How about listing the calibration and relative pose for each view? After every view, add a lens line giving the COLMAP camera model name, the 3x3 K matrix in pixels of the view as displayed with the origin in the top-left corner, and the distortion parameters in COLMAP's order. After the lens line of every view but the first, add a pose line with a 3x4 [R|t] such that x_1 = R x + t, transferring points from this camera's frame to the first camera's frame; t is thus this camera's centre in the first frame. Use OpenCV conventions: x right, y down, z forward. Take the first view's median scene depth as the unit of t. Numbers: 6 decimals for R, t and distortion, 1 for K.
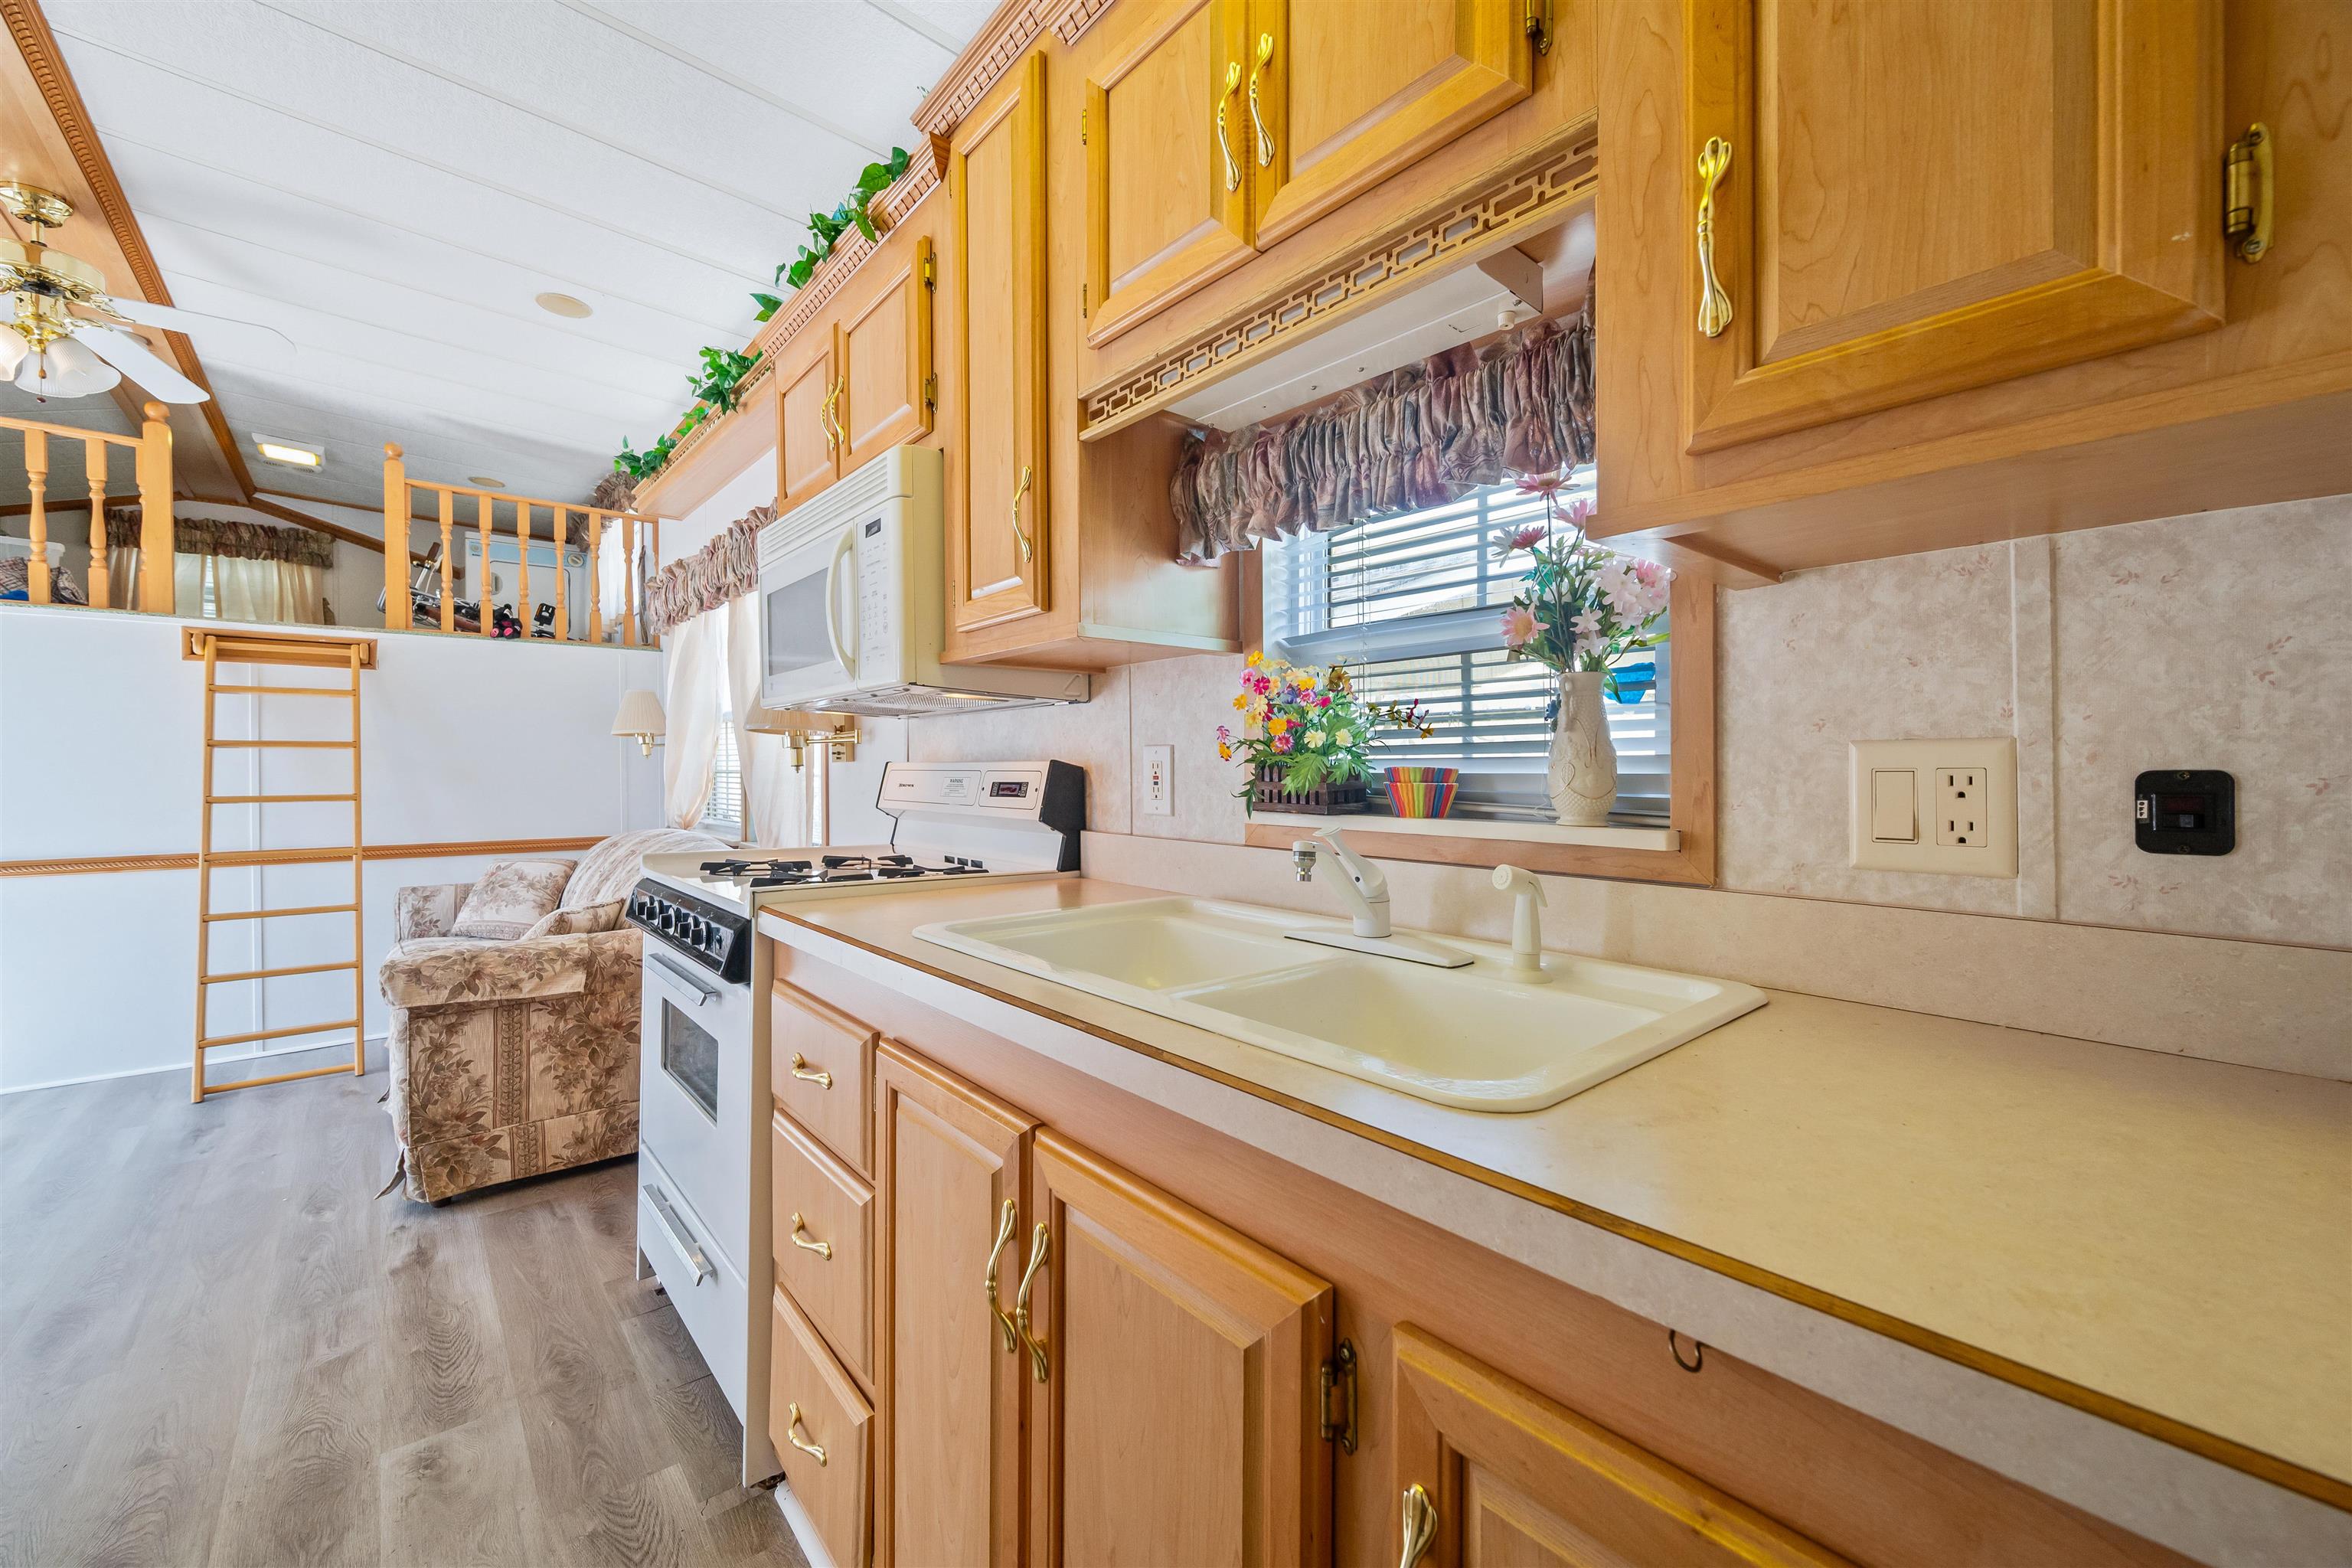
lens RADIAL K [[932.3, 0, 1176.0], [0, 932.3, 776.9], [0, 0, 1]] dist [-0.001761, 0.000133]
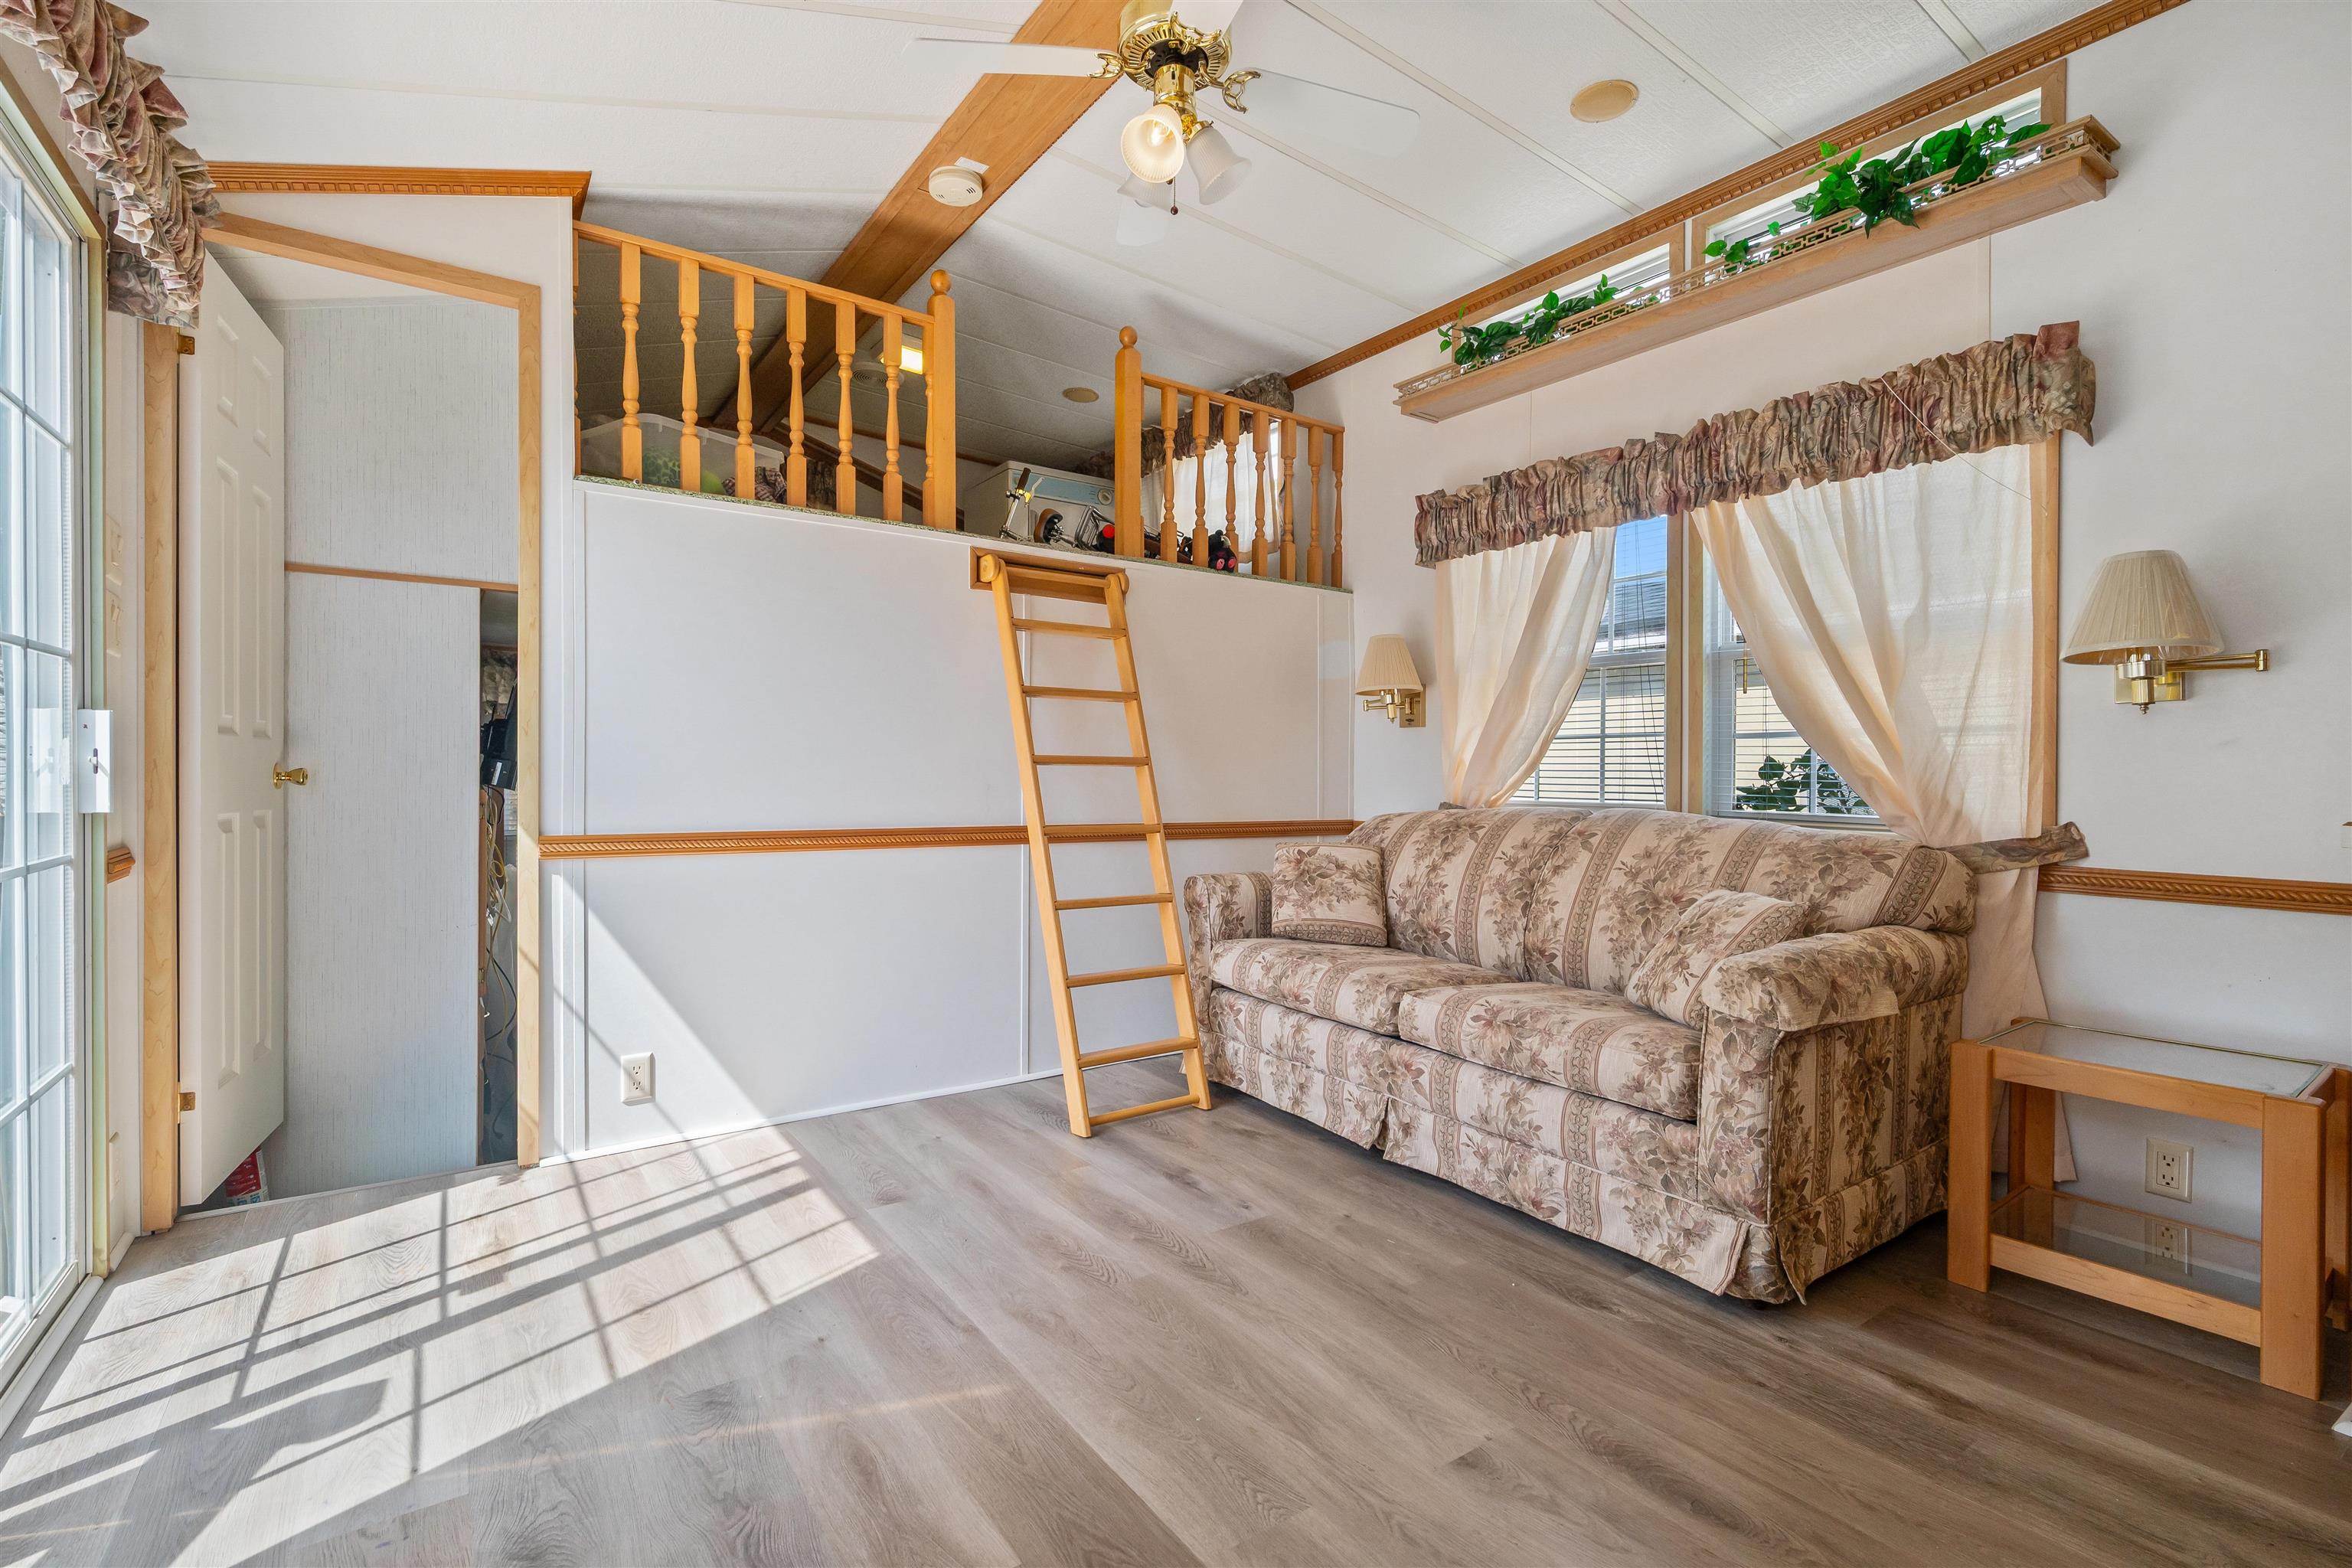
lens RADIAL K [[1049.9, 0, 1176.0], [0, 1049.9, 784.0], [0, 0, 1]] dist [0.002531, 0.000085]
pose [[0.996249, 0.013497, -0.085476, -0.785051], [-0.013573, 0.999908, -0.000312, 0.041373], [0.085464, 0.001471, 0.996340, 0.098445]]
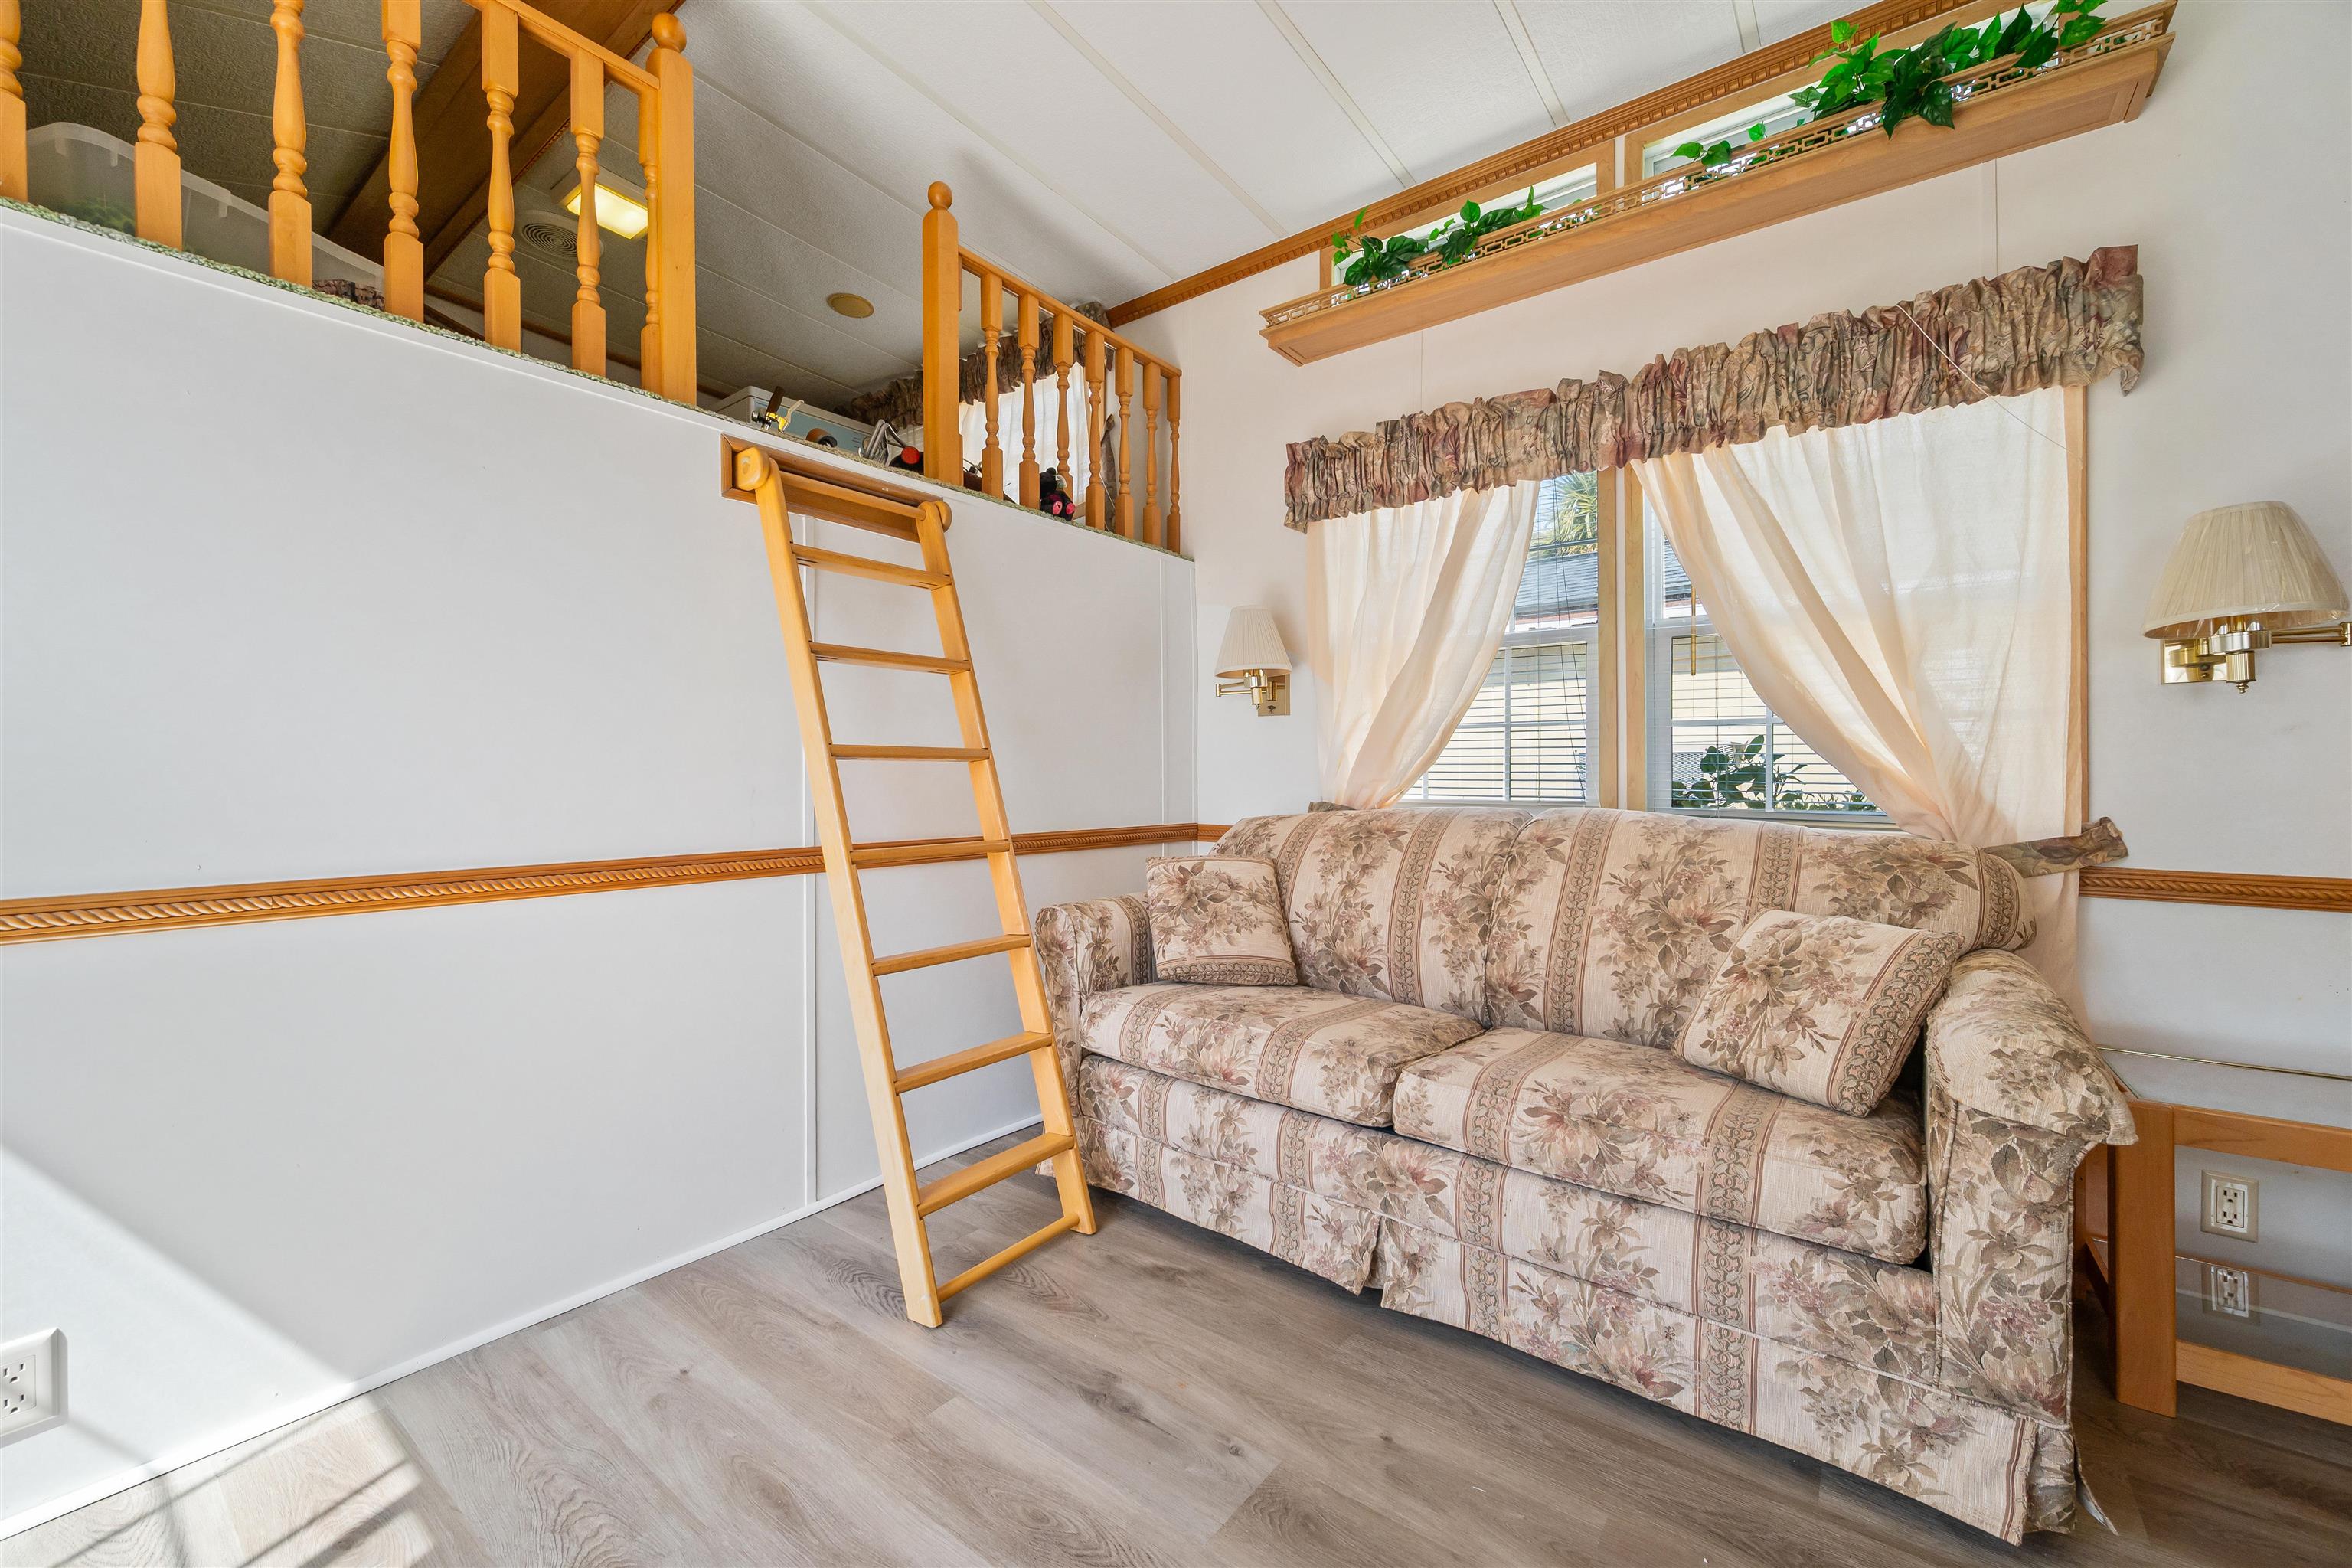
lens RADIAL K [[932.3, 0, 1176.0], [0, 932.3, 776.9], [0, 0, 1]] dist [-0.001761, 0.000133]
pose [[0.977166, 0.004441, 0.212431, -0.897102], [-0.003154, 0.999975, -0.006397, 0.039708], [-0.212454, 0.005581, 0.977155, 0.400026]]
